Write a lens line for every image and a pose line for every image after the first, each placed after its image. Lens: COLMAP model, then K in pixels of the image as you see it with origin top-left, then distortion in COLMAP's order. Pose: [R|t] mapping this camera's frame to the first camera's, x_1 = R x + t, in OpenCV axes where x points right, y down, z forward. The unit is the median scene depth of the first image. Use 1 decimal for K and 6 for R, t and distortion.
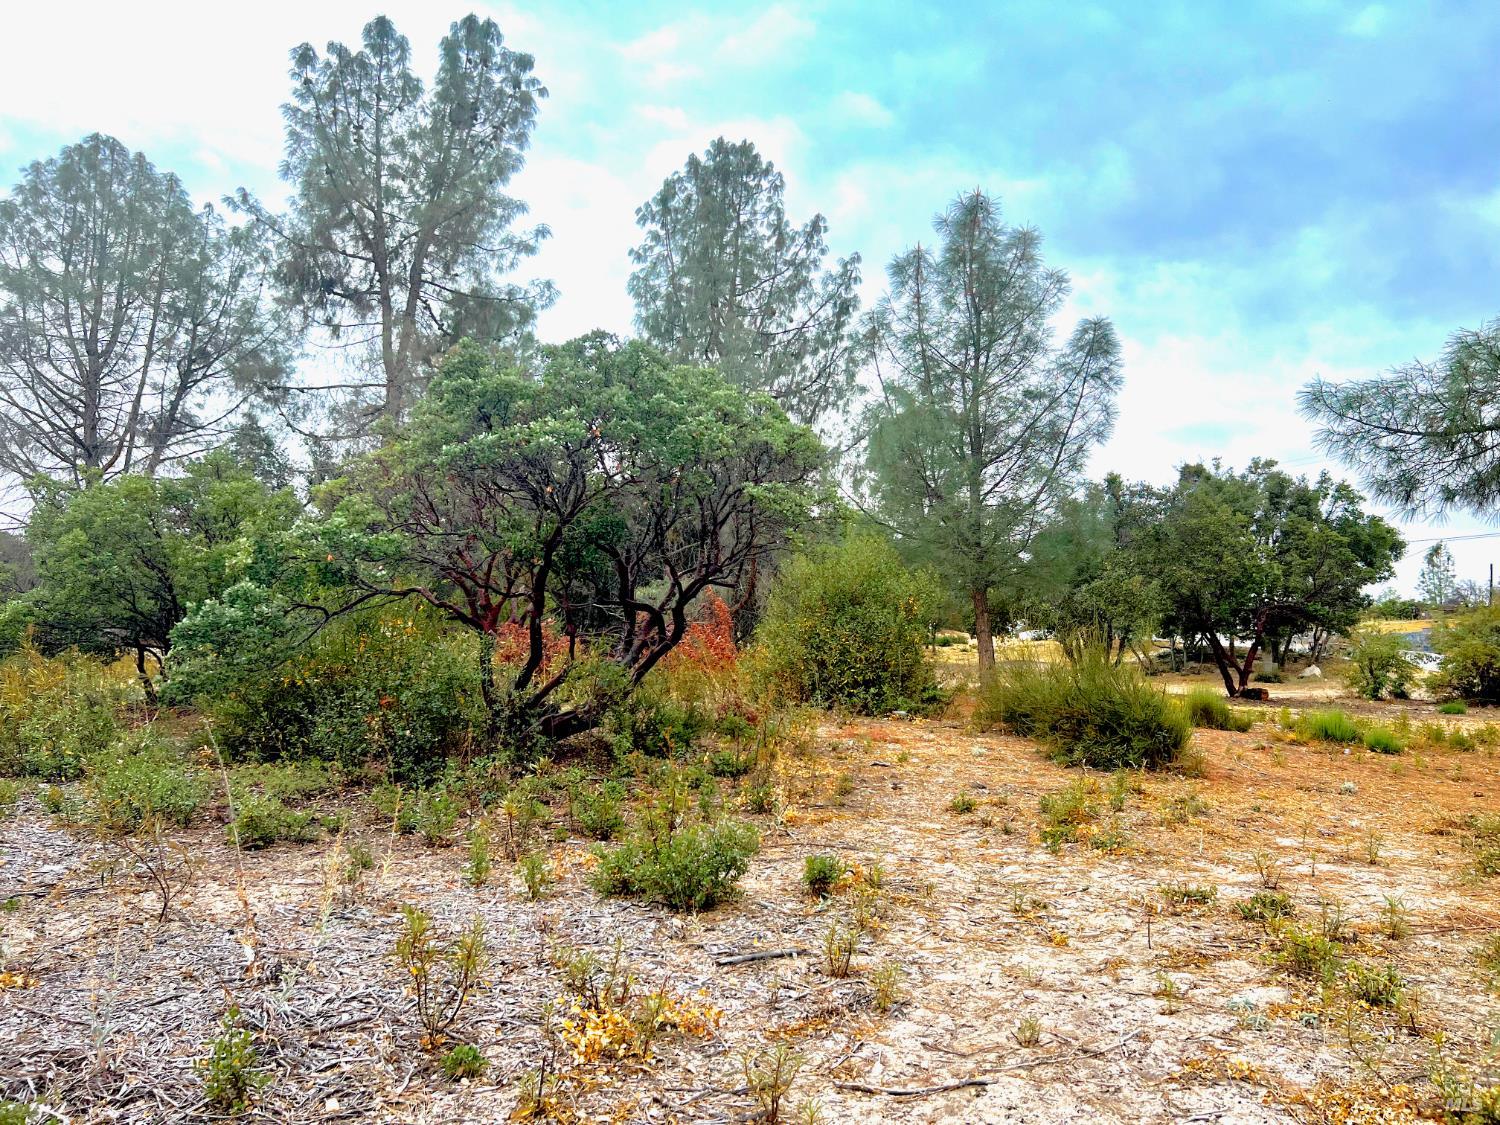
lens RADIAL K [[1118.0, 0, 754.3], [0, 1118.0, 566.1], [0, 0, 1]] dist [0.055692, -0.059065]
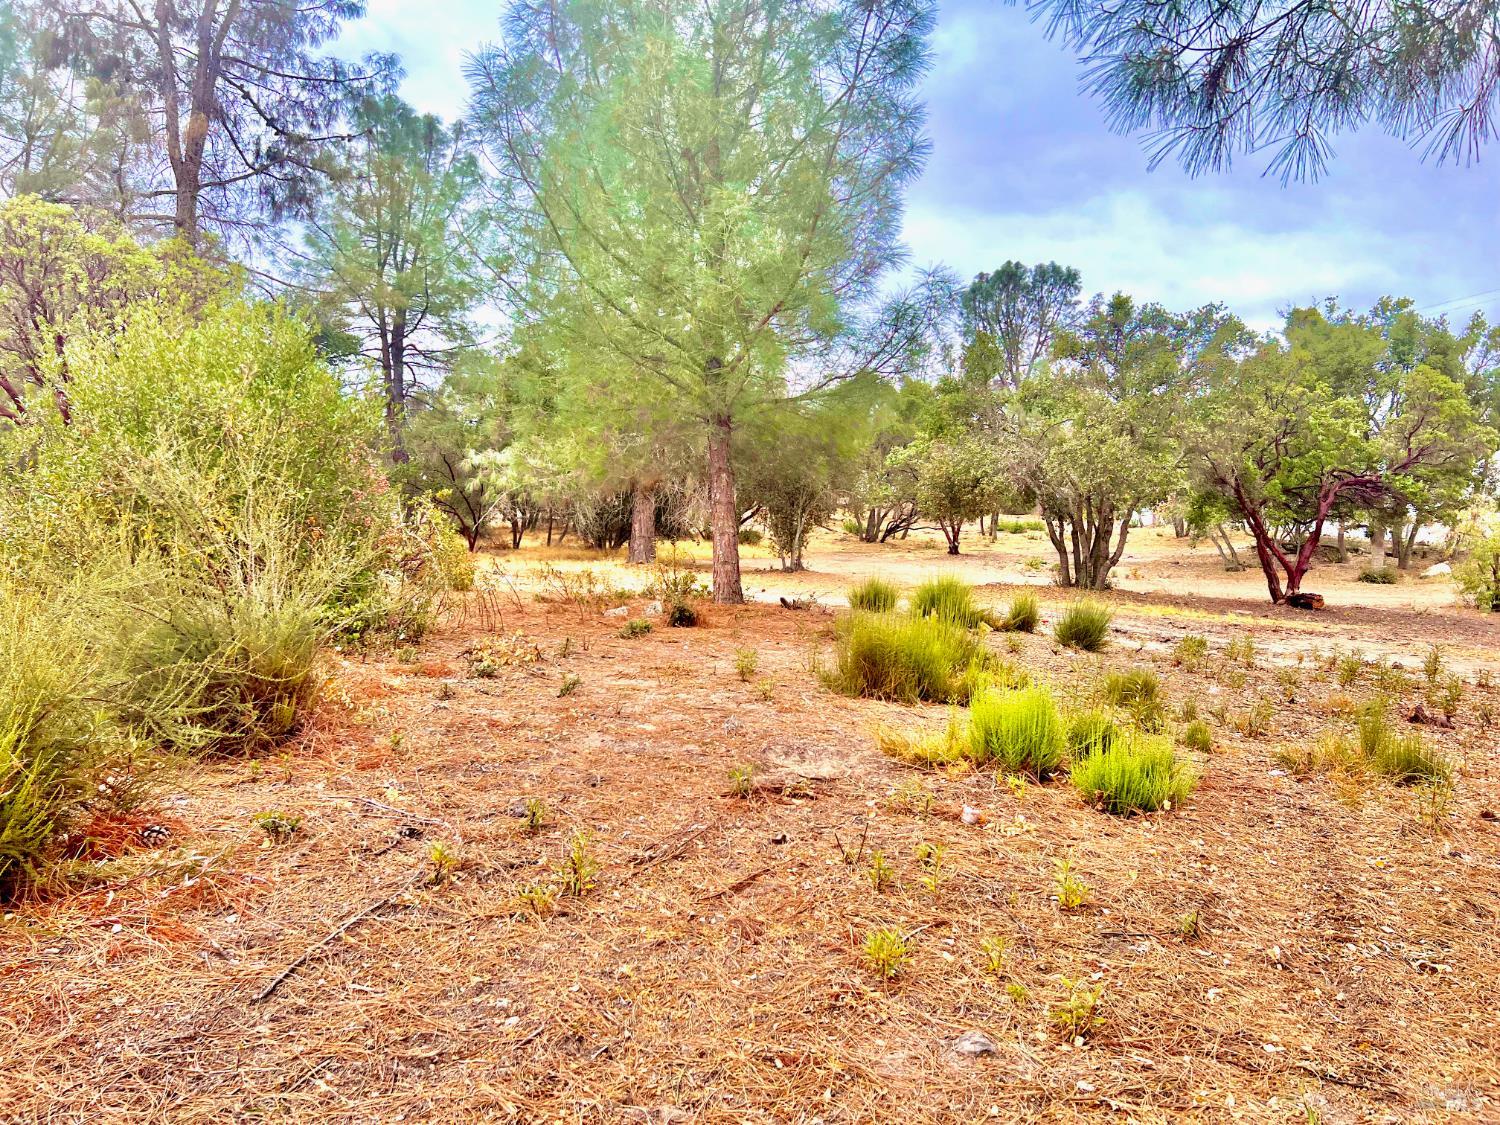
lens RADIAL K [[1118.0, 0, 754.3], [0, 1118.0, 566.1], [0, 0, 1]] dist [0.055692, -0.059065]
pose [[0.991001, 0.018447, -0.132575, 0.123552], [-0.004868, 0.994769, 0.102030, 0.012103], [0.133764, -0.100466, 0.985908, 0.154909]]
